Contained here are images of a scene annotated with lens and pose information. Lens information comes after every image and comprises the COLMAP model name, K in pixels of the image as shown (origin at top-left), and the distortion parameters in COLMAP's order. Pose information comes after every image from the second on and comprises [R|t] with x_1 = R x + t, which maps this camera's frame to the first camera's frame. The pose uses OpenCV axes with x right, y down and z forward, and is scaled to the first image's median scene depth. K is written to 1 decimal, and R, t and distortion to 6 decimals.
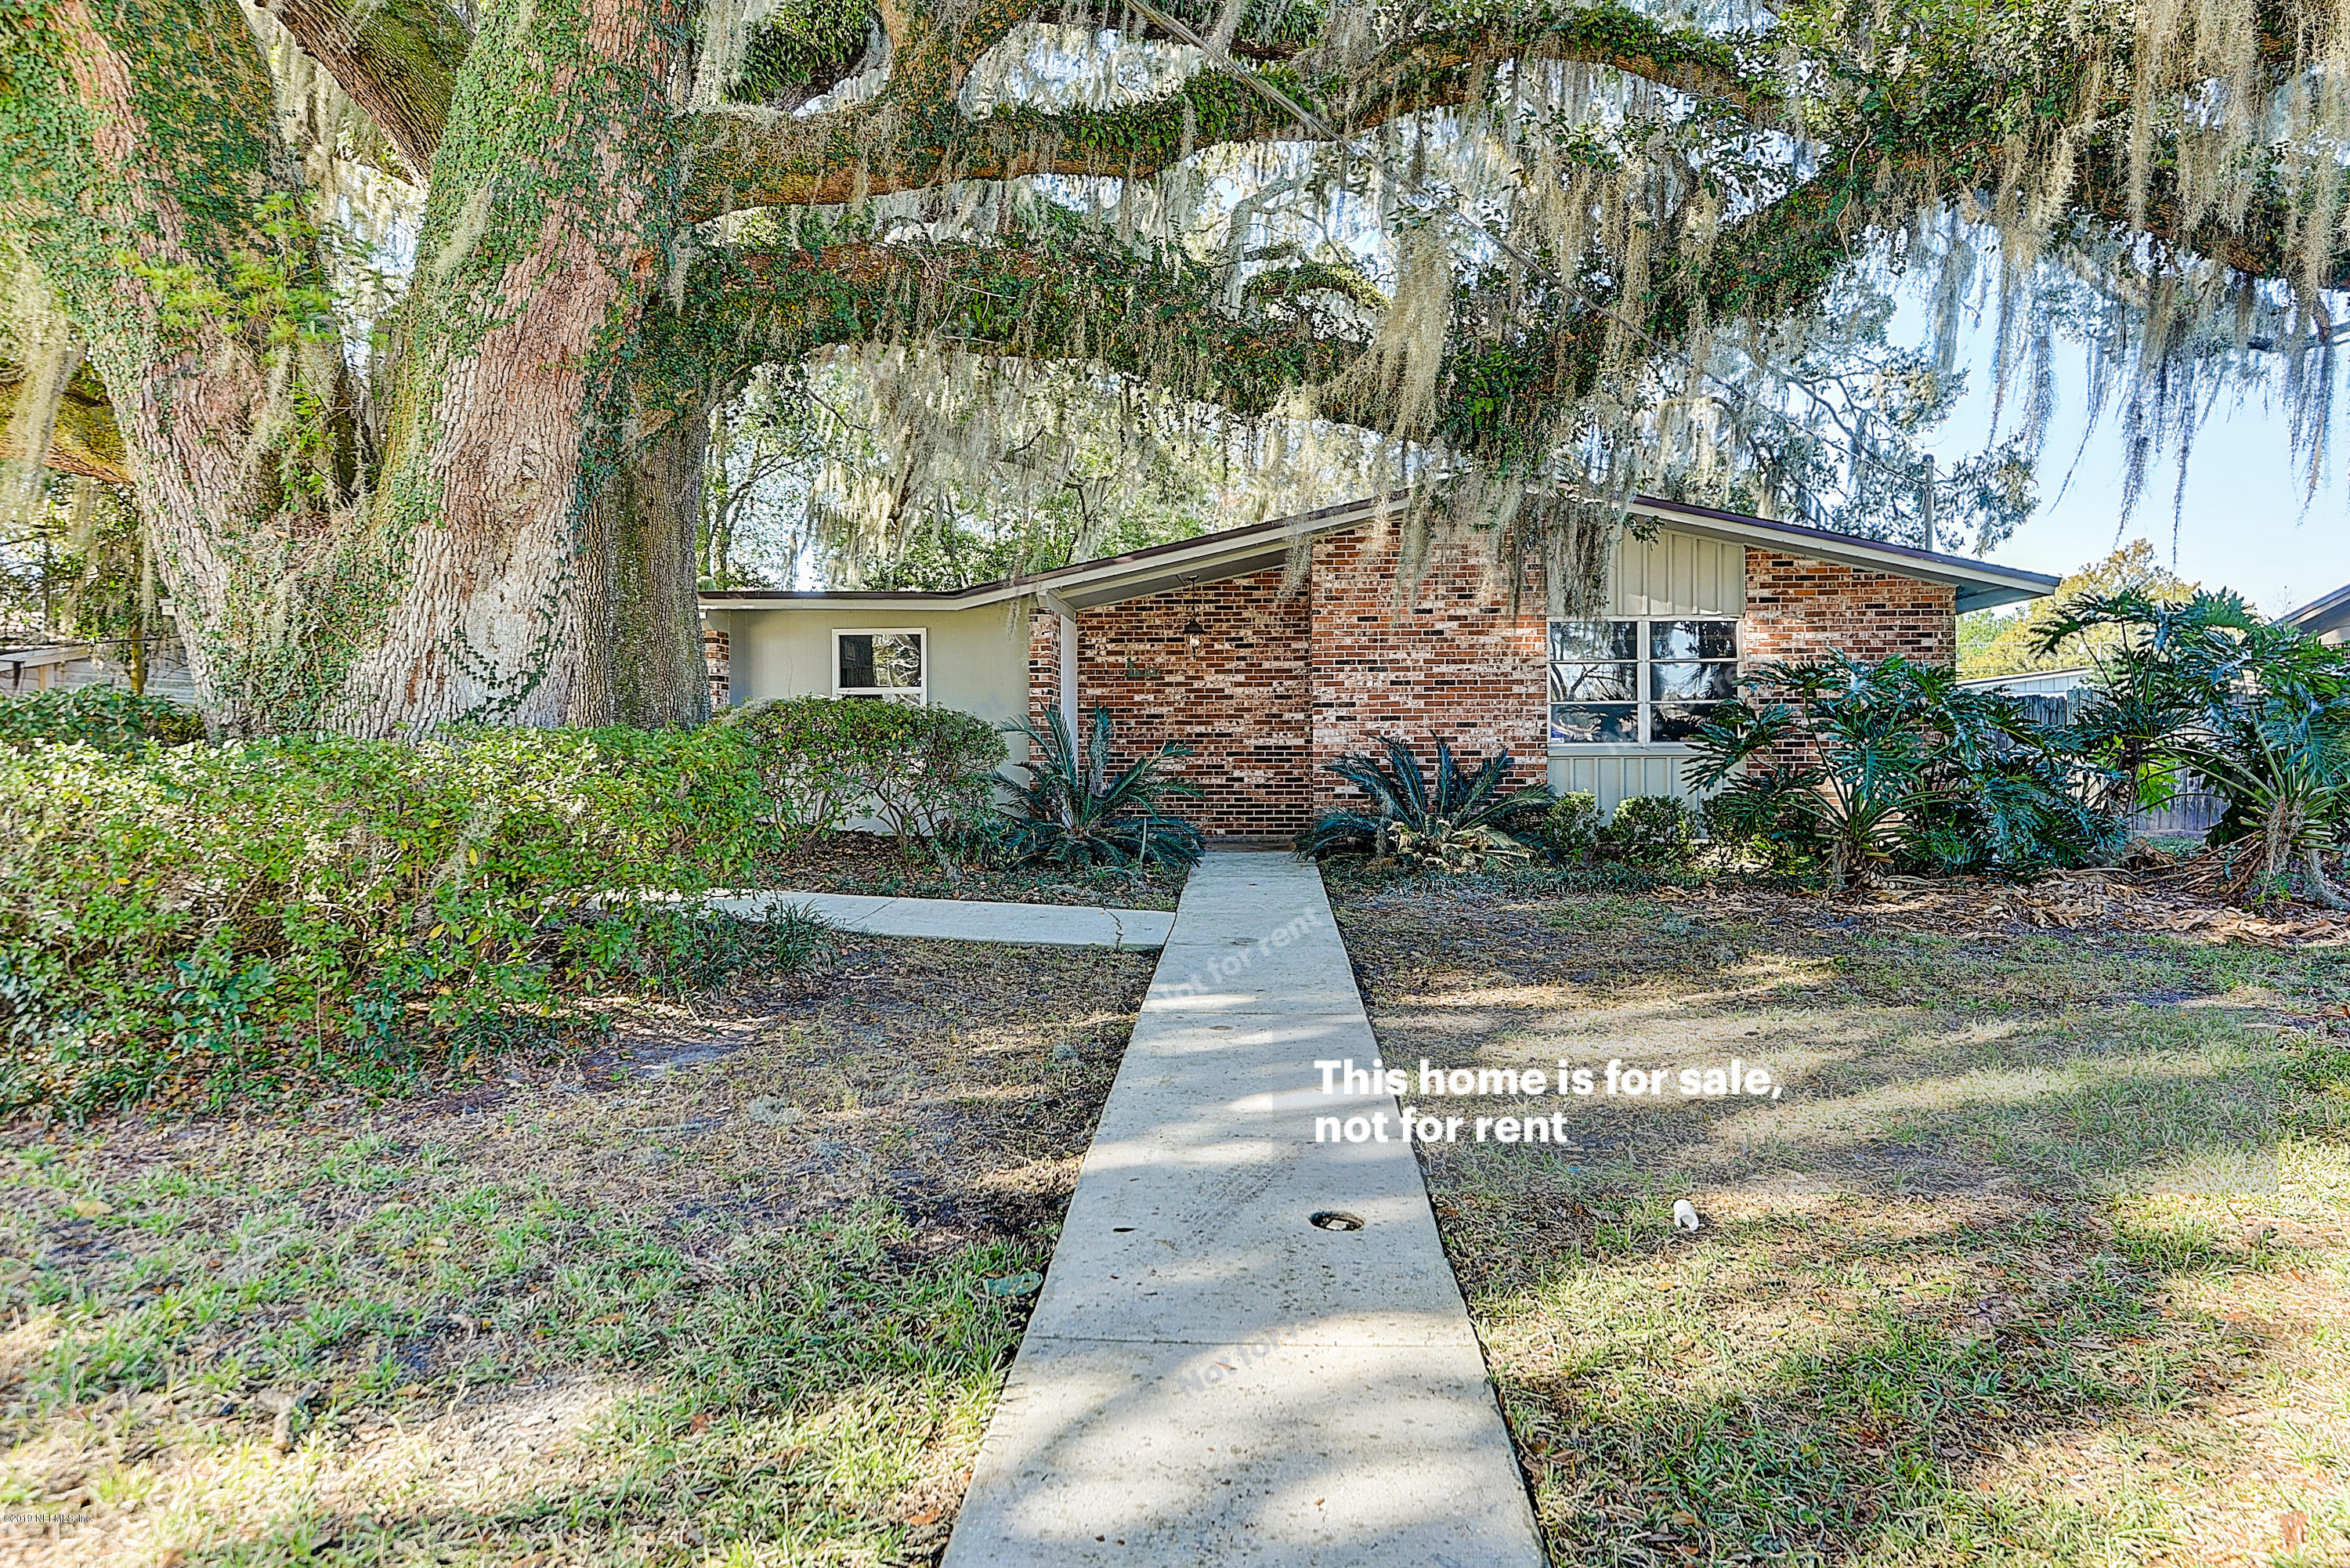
lens RADIAL K [[1444.2, 0, 1162.7], [0, 1444.2, 783.3], [0, 0, 1]] dist [-0.010404, -0.003892]
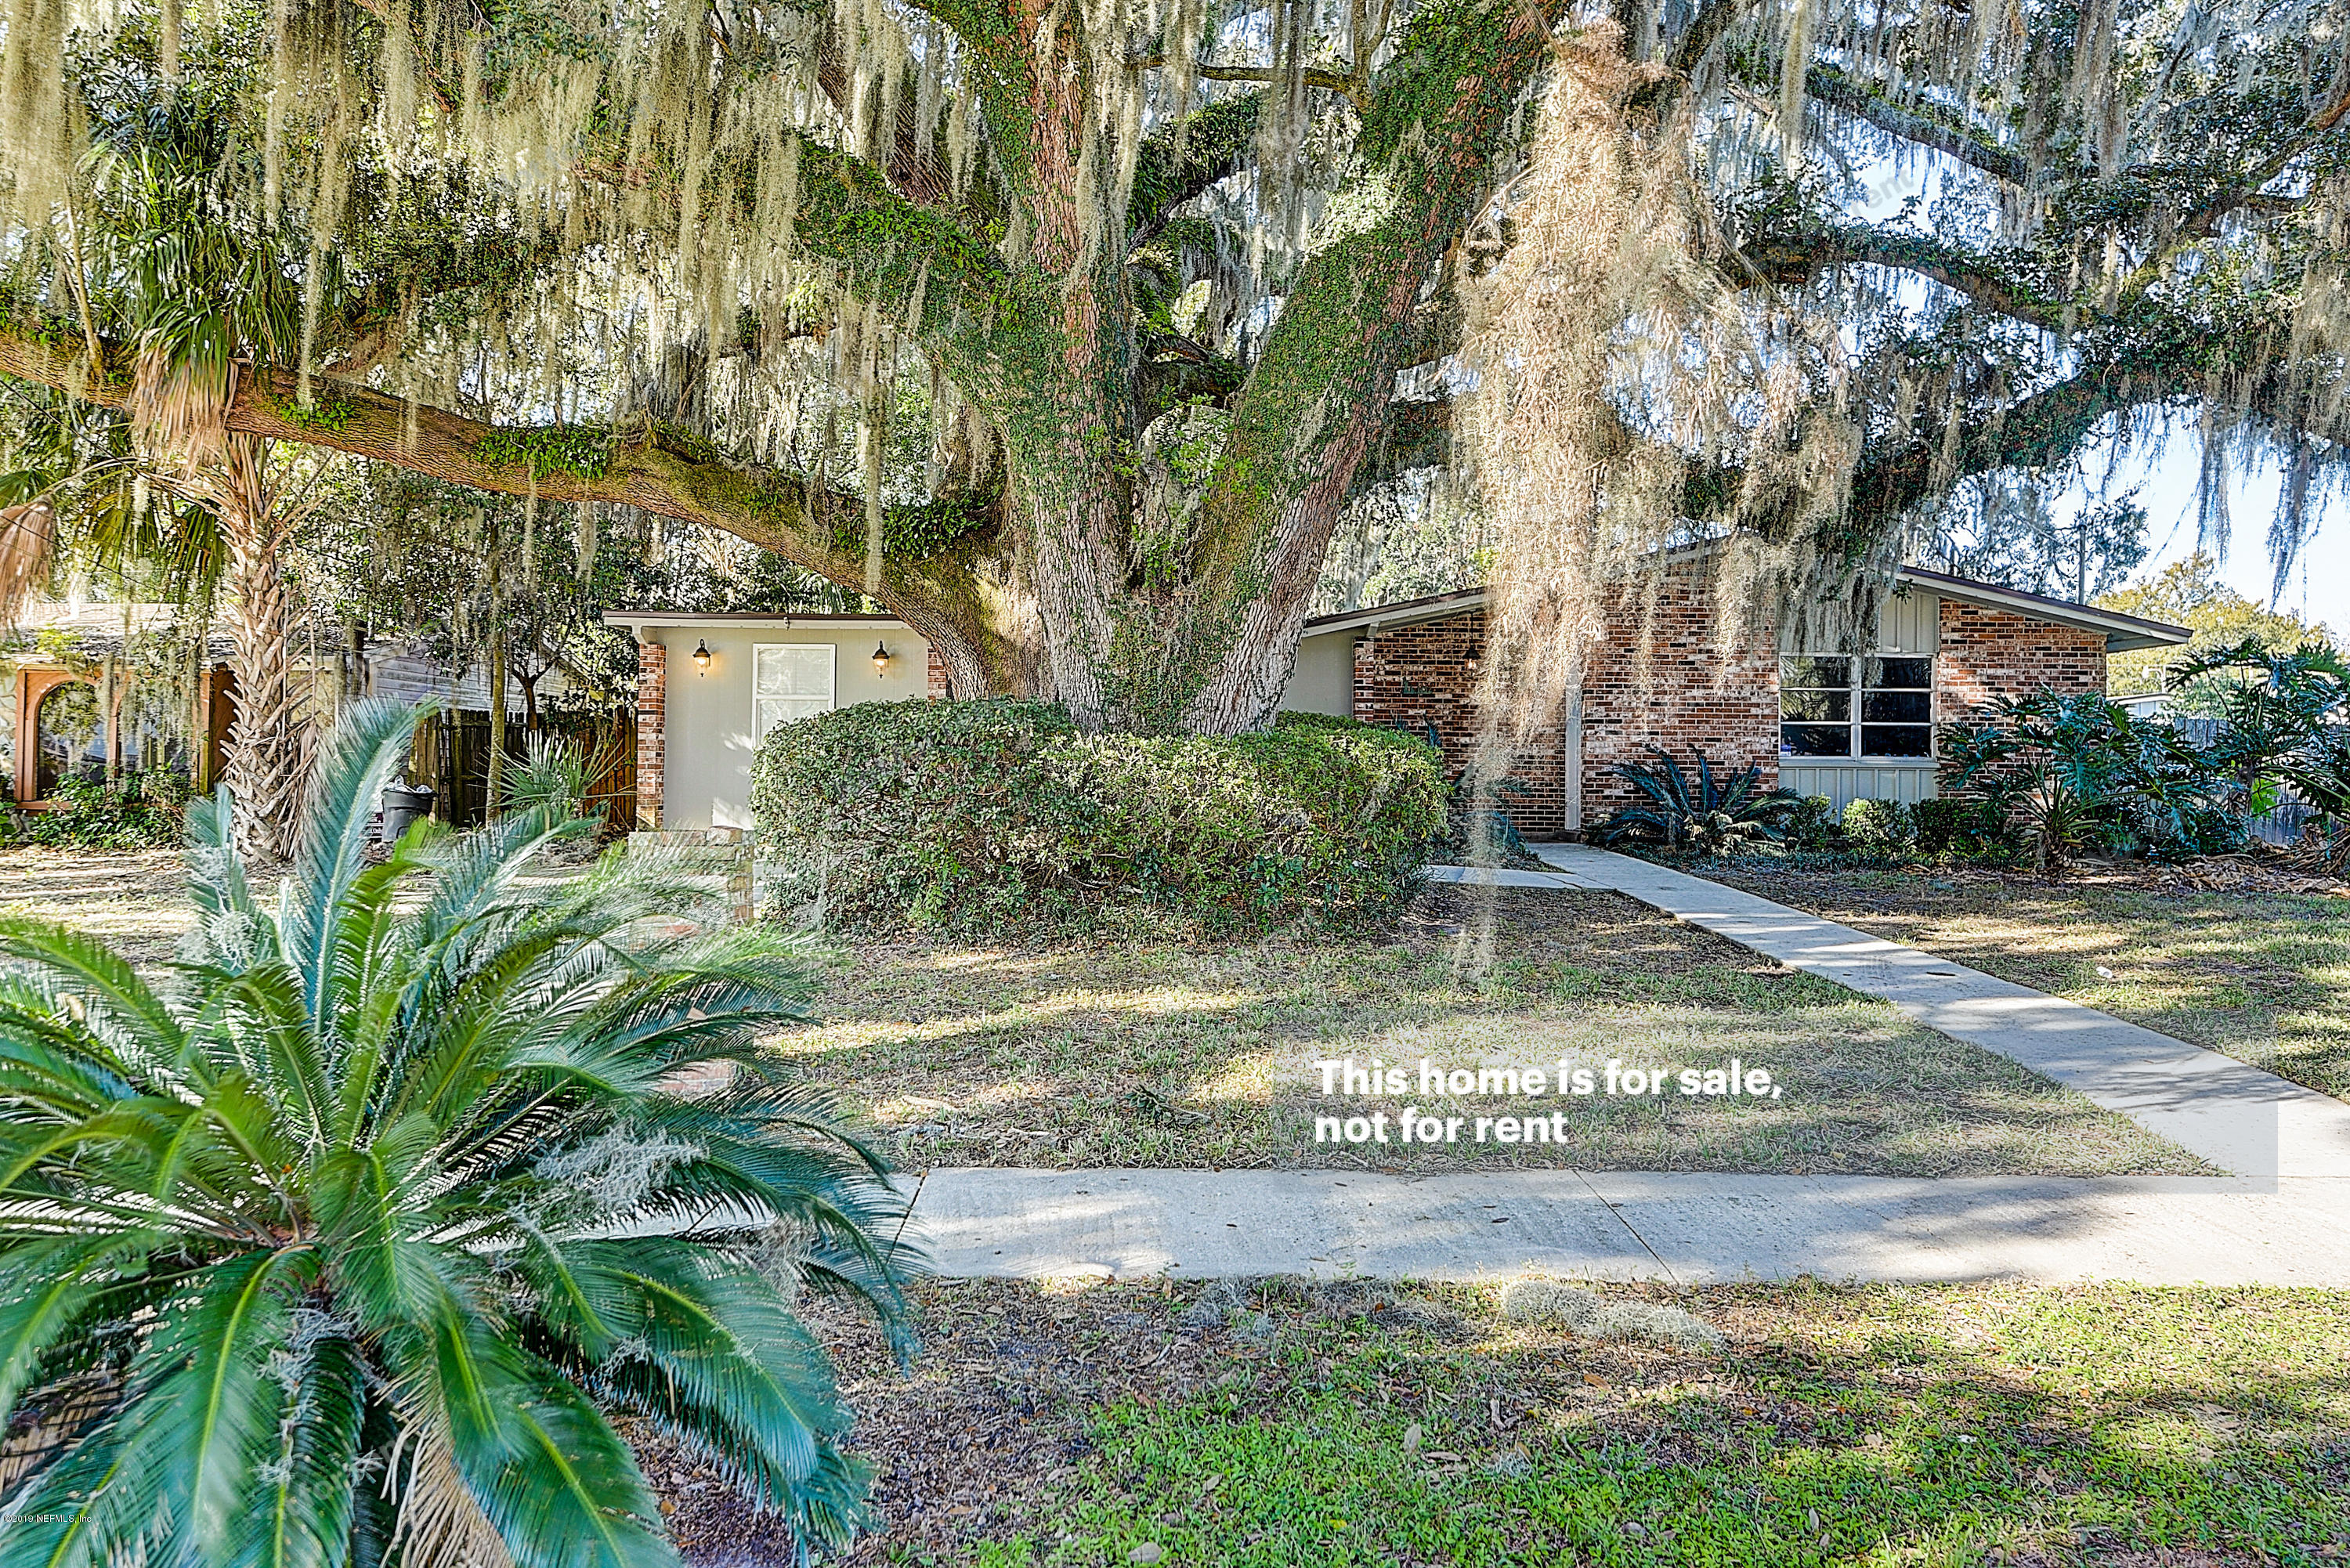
lens RADIAL K [[1709.5, 0, 1188.6], [0, 1709.5, 787.0], [0, 0, 1]] dist [0.003559, -0.001987]
pose [[0.997576, 0.014382, 0.068086, -0.327367], [-0.013529, 0.999824, -0.012976, 0.023758], [-0.068261, 0.012023, 0.997595, -0.400398]]
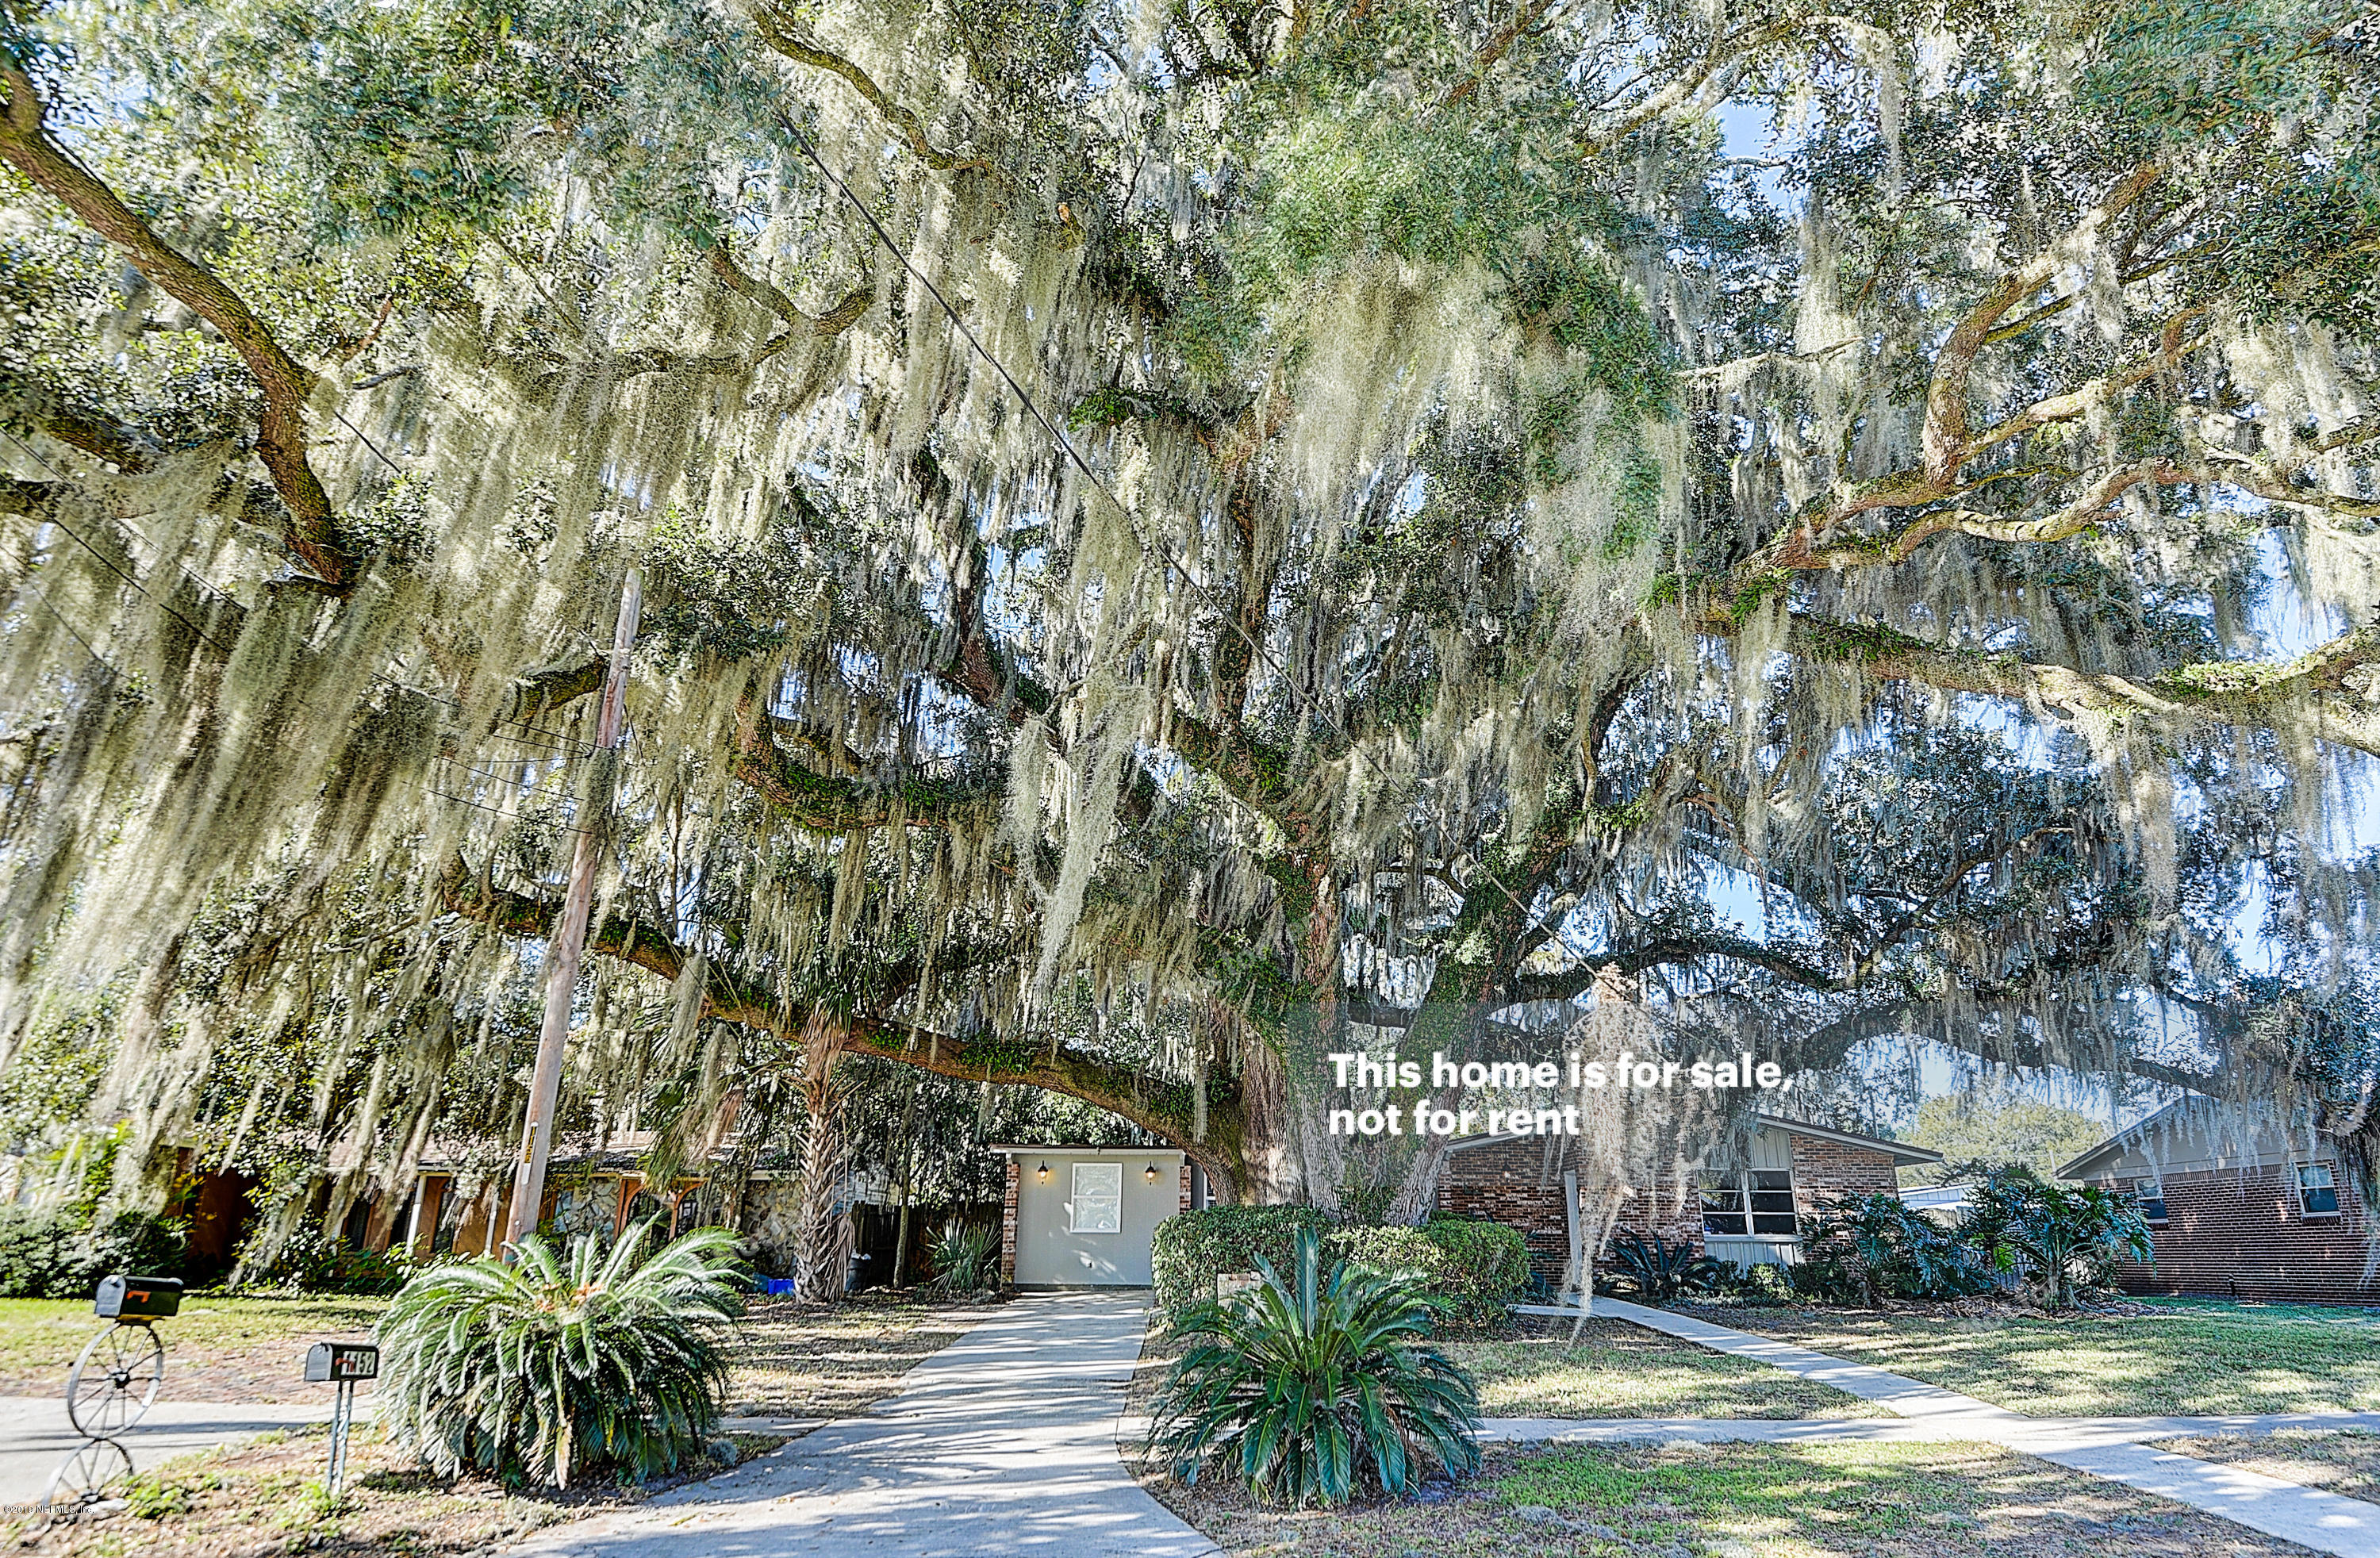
lens RADIAL K [[1353.1, 0, 1179.0], [0, 1353.1, 772.8], [0, 0, 1]] dist [-0.033500, -0.002076]
pose [[0.998615, 0.033392, 0.040668, -0.536338], [-0.016983, 0.936022, -0.351532, 0.036814], [-0.049805, 0.350355, 0.935292, -0.876225]]
